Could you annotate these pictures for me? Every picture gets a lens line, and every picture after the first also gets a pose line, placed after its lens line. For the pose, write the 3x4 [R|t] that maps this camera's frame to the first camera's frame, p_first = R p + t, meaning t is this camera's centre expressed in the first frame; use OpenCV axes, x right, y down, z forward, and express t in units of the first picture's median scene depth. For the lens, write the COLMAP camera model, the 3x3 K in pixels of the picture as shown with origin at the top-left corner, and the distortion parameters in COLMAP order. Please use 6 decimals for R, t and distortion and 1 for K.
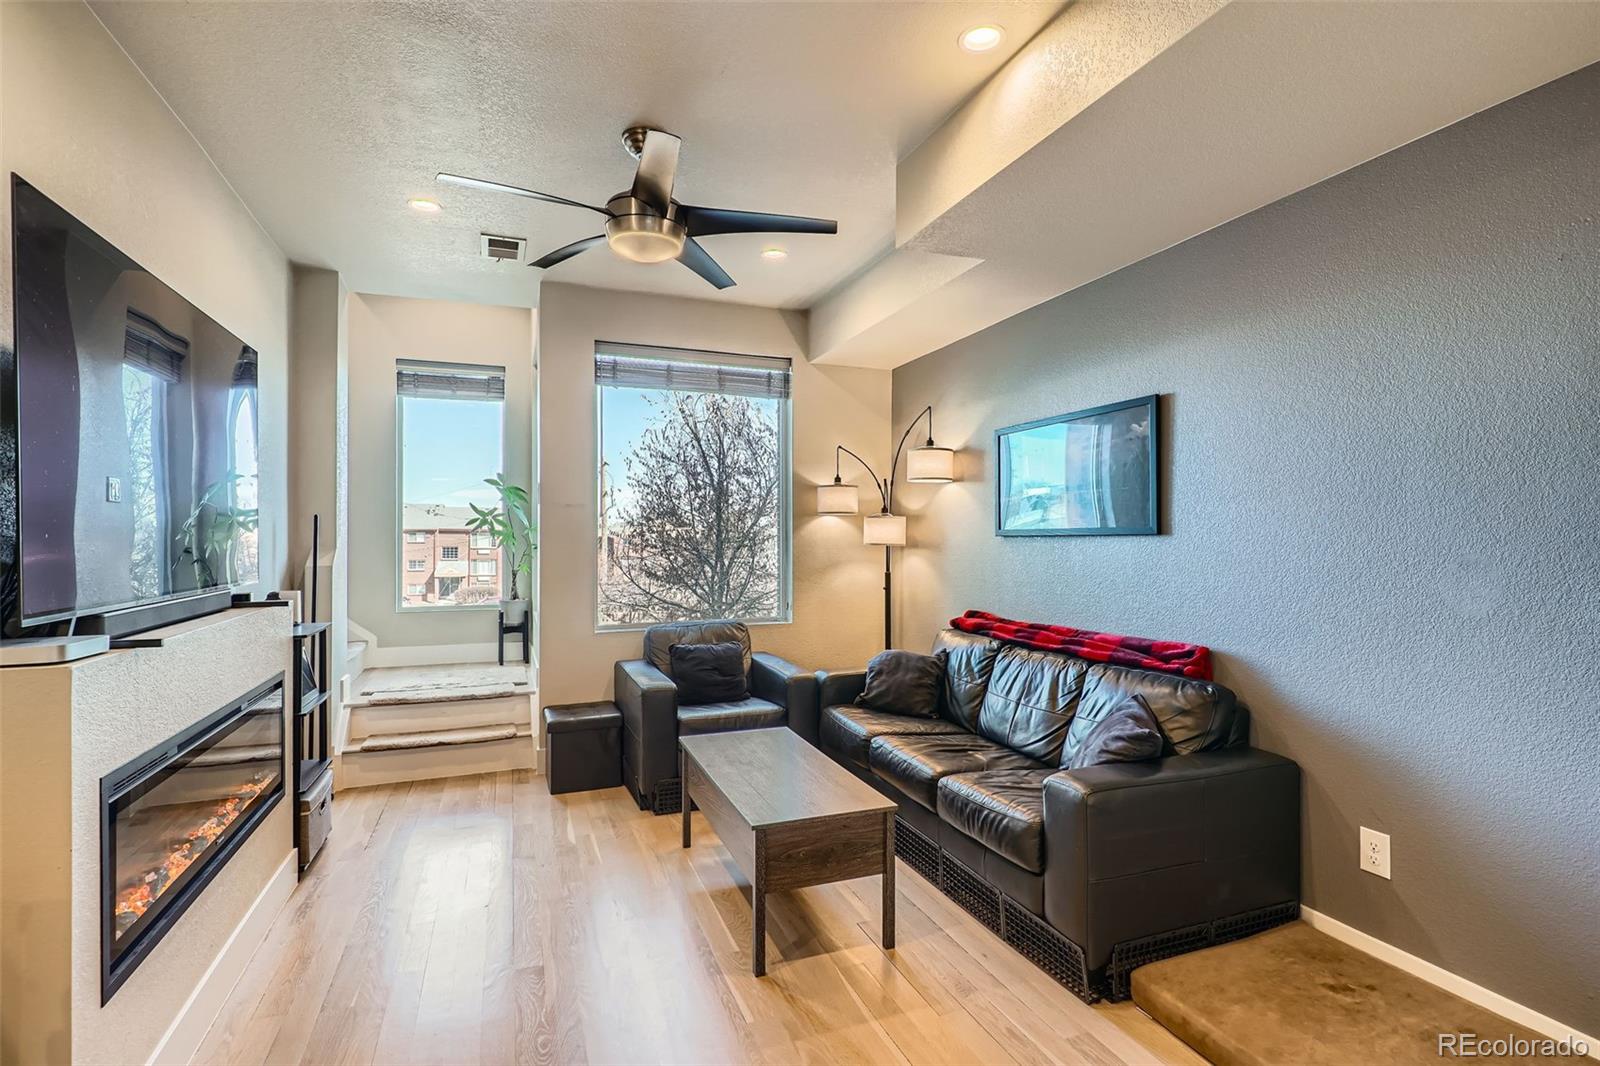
lens RADIAL K [[765.7, 0, 798.1], [0, 765.7, 534.0], [0, 0, 1]] dist [-0.003249, 0.001331]
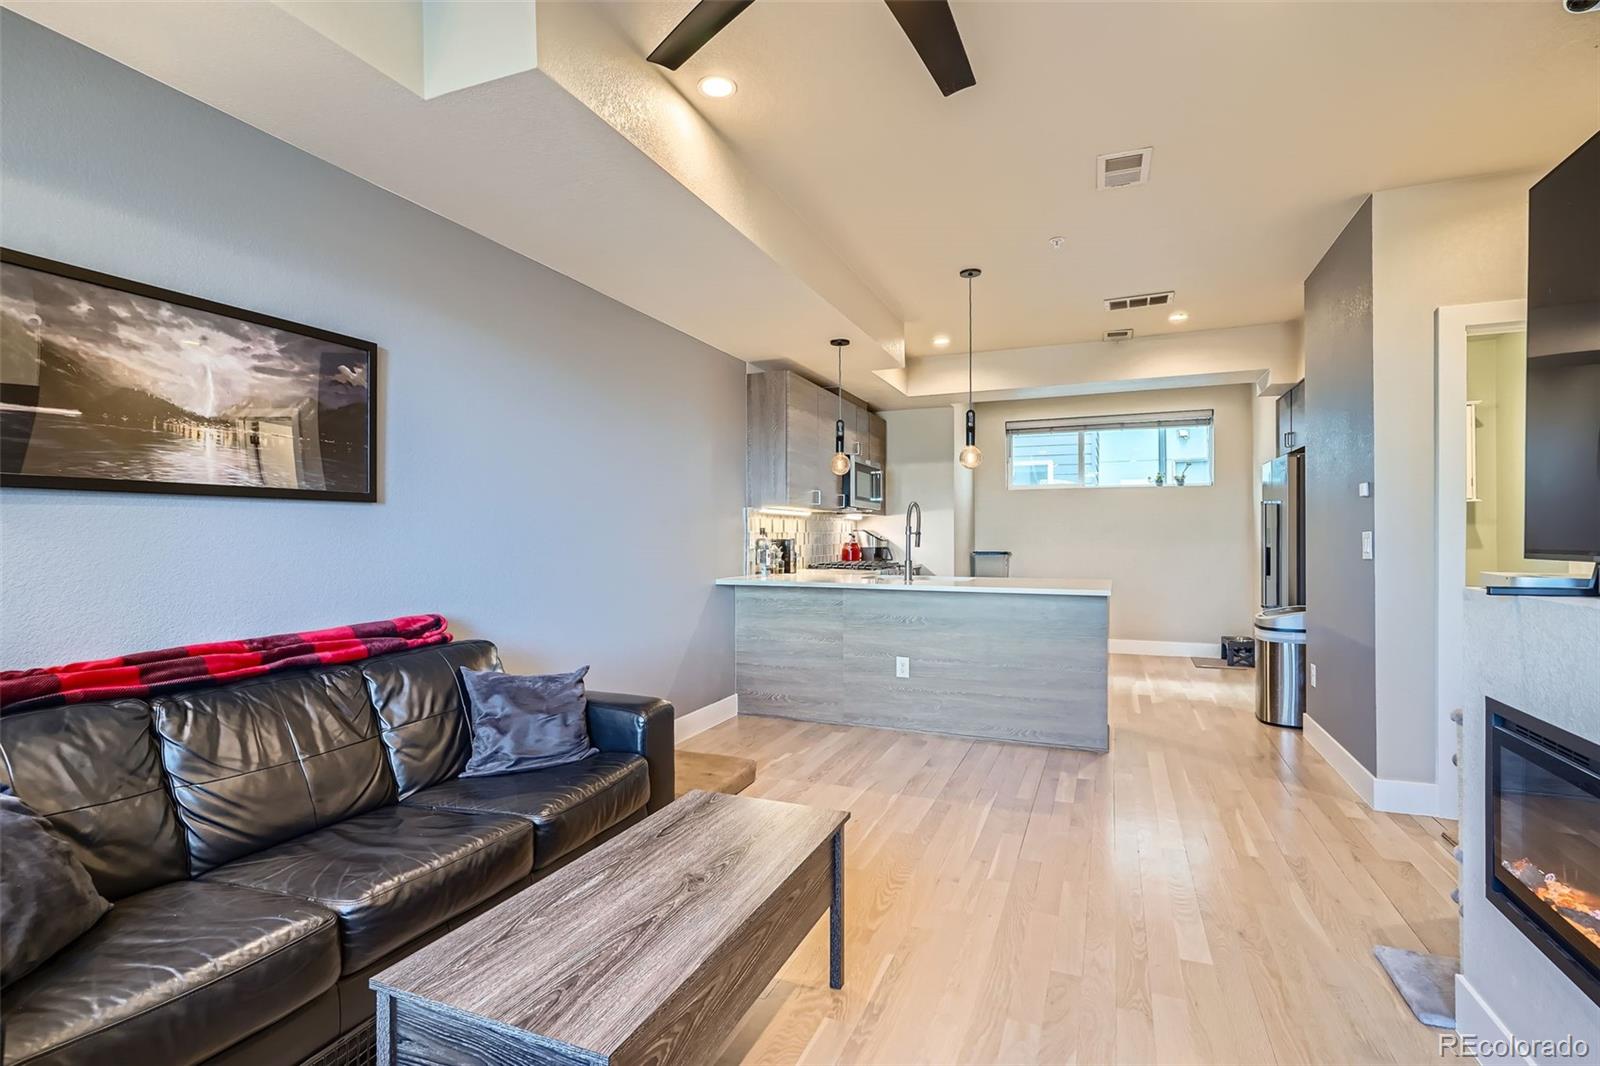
lens RADIAL K [[765.7, 0, 790.0], [0, 765.7, 542.3], [0, 0, 1]] dist [-0.003249, 0.001331]
pose [[-0.723448, -0.002894, 0.690372, -0.470443], [0.000025, 0.999991, 0.004218, 0.041630], [-0.690378, 0.003068, -0.723442, 1.264786]]
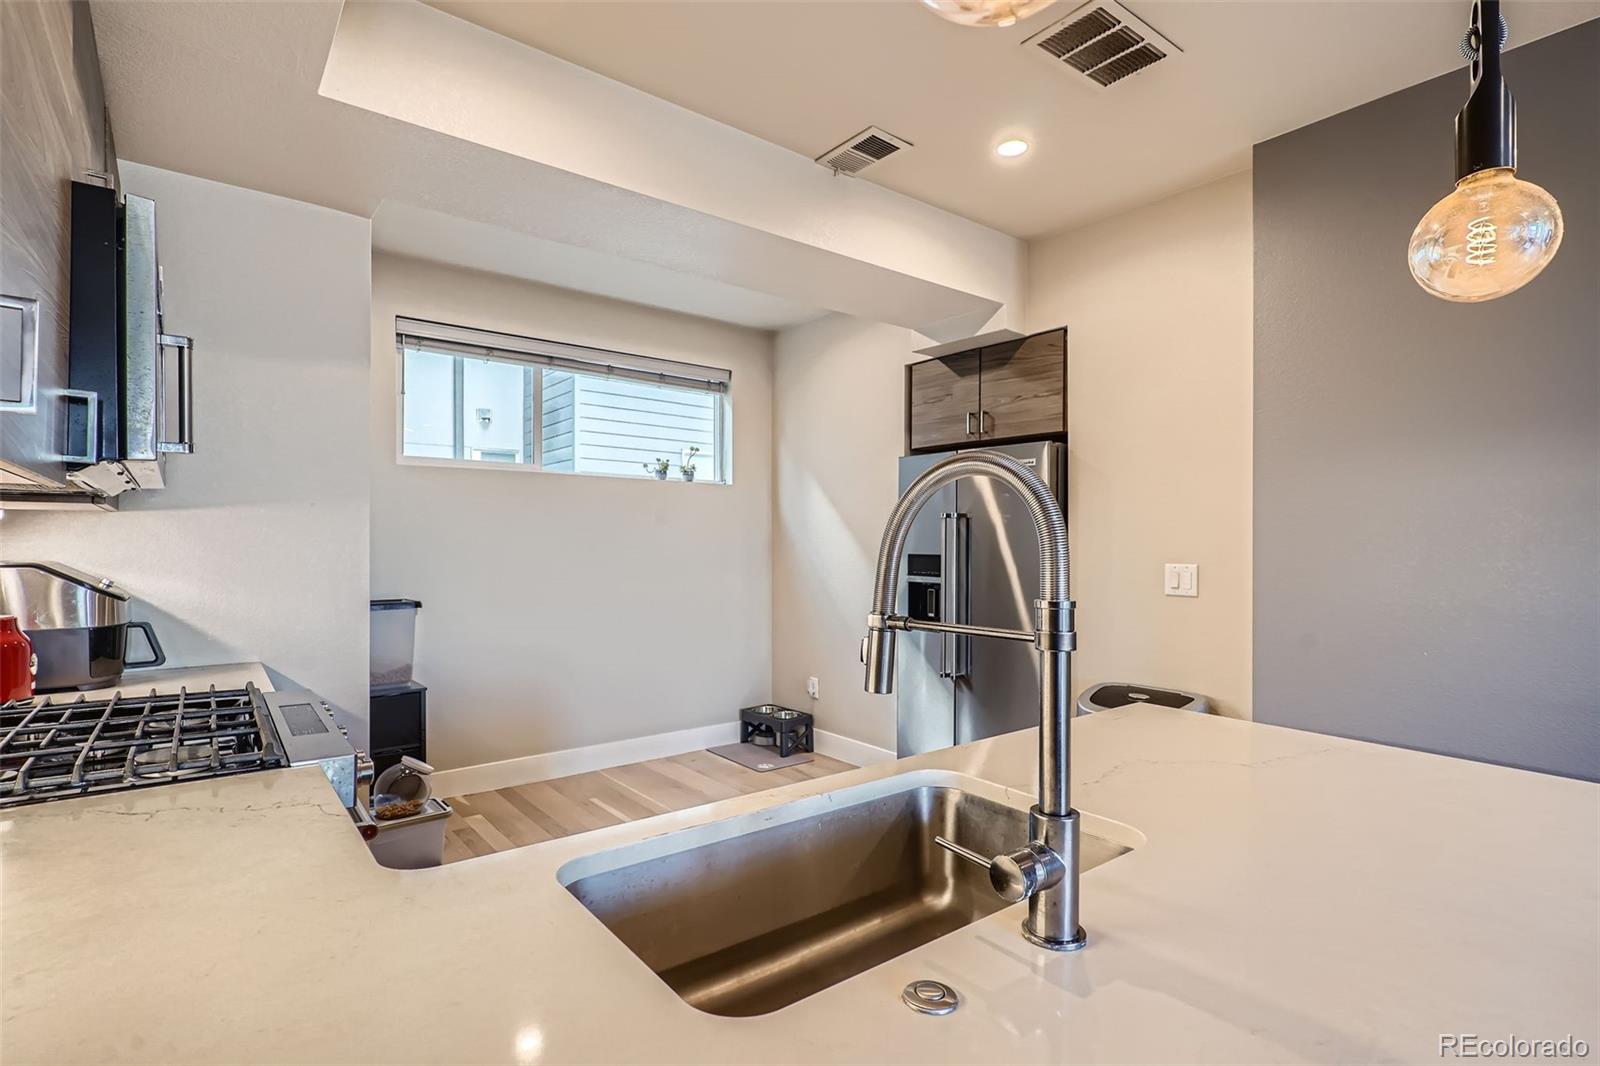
lens RADIAL K [[765.7, 0, 796.5], [0, 765.7, 536.3], [0, 0, 1]] dist [-0.003249, 0.001331]
pose [[-0.951520, -0.004035, -0.307560, 0.598424], [-0.000570, 0.999935, -0.011355, -0.000366], [0.307586, -0.010629, -0.951461, 0.166923]]
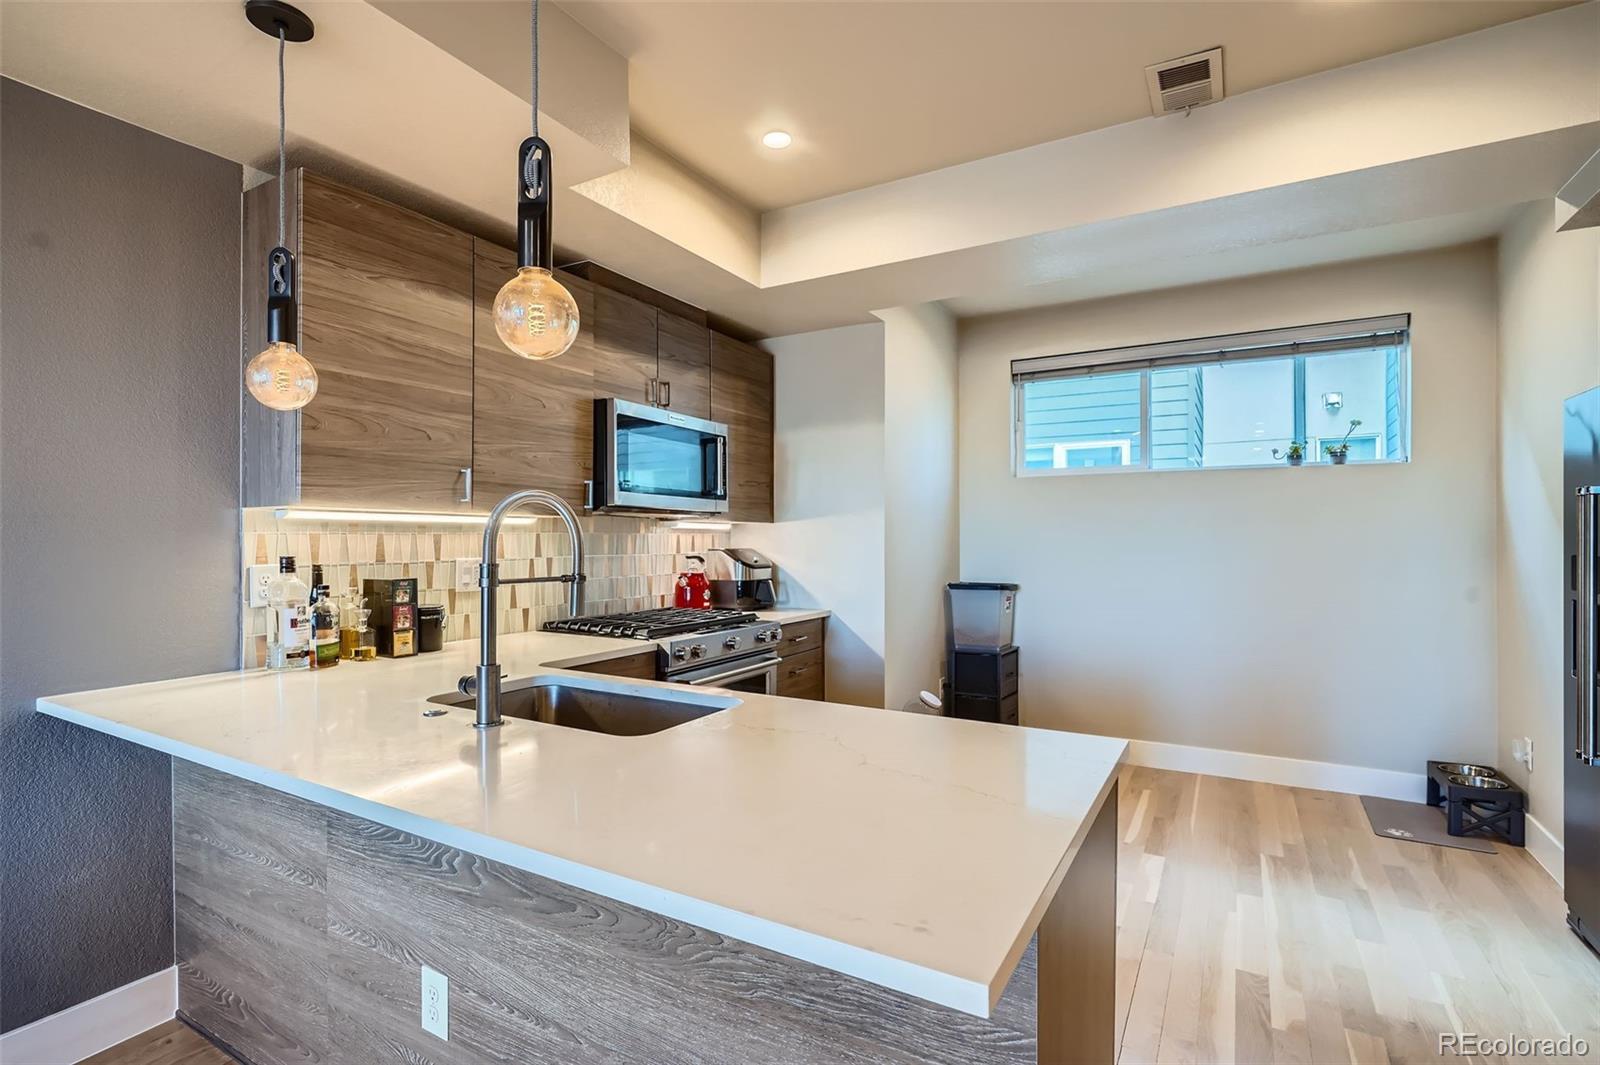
lens RADIAL K [[765.7, 0, 794.6], [0, 765.7, 540.8], [0, 0, 1]] dist [-0.003249, 0.001331]
pose [[-0.627083, -0.000862, 0.778952, -0.105230], [-0.001674, 0.999999, -0.000240, 0.000278], [-0.778950, -0.001454, -0.627084, 0.129600]]
